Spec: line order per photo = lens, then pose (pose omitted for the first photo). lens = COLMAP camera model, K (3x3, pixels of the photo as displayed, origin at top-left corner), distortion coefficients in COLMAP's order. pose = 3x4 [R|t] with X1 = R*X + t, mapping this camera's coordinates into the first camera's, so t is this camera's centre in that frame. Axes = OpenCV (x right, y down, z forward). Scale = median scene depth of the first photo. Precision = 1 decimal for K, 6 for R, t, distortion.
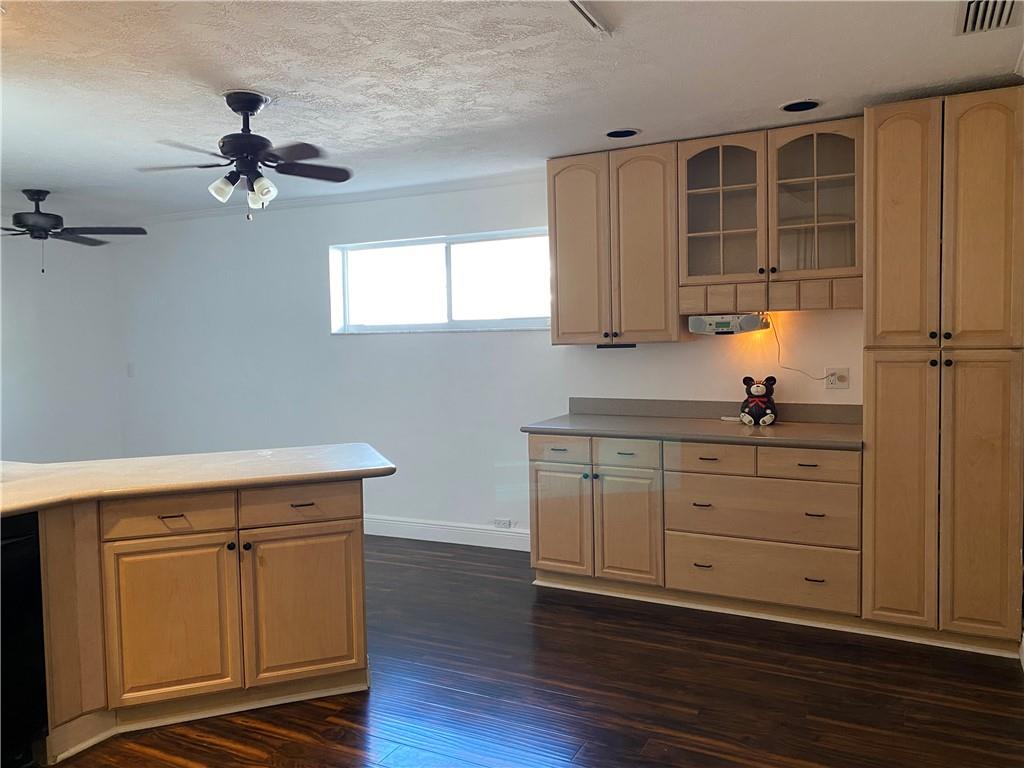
lens RADIAL K [[776.7, 0, 514.1], [0, 776.7, 383.7], [0, 0, 1]] dist [-0.001226, -0.002465]
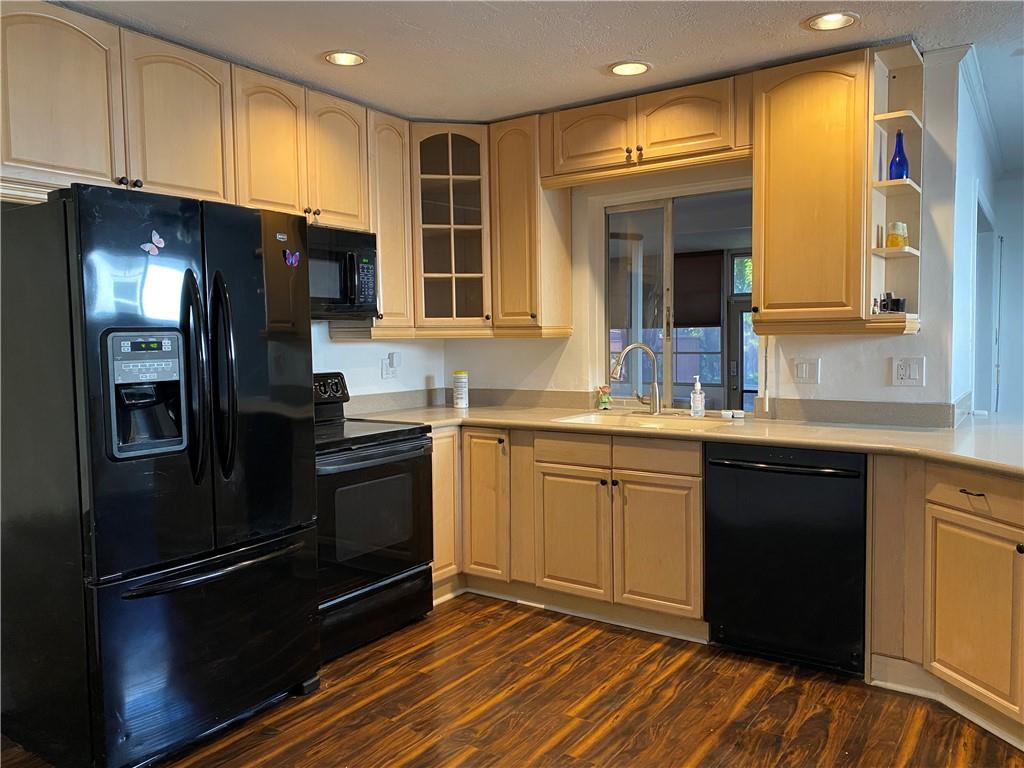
lens RADIAL K [[776.7, 0, 512.8], [0, 776.7, 382.1], [0, 0, 1]] dist [-0.001226, -0.002465]
pose [[-0.120037, 0.090274, -0.988656, 0.497395], [-0.019785, 0.995442, 0.093296, -0.028919], [0.992572, 0.030760, -0.117704, 0.588604]]
